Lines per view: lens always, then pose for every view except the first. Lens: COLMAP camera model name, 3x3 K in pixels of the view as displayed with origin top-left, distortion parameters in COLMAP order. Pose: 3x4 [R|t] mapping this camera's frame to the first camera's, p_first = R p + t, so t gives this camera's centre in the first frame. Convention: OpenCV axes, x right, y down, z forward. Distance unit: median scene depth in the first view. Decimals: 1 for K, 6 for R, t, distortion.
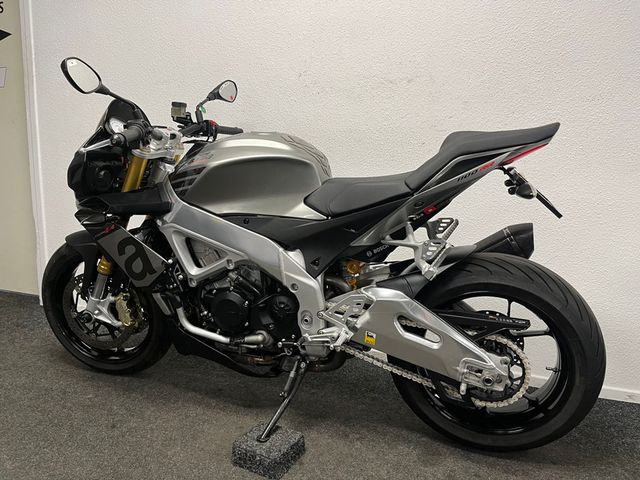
lens RADIAL K [[472.4, 0, 320.0], [0, 472.4, 240.0], [0, 0, 1]] dist [0.004561, -0.000798]
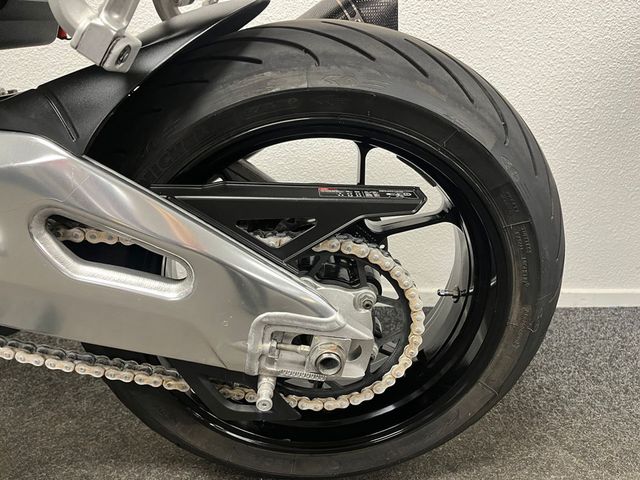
lens RADIAL K [[472.4, 0, 320.0], [0, 472.4, 240.0], [0, 0, 1]] dist [0.004561, -0.000798]
pose [[0.924273, -0.134569, 0.357225, 0.224364], [0.062063, 0.976326, 0.207209, 0.124818], [-0.376652, -0.169347, 0.910744, 0.663461]]
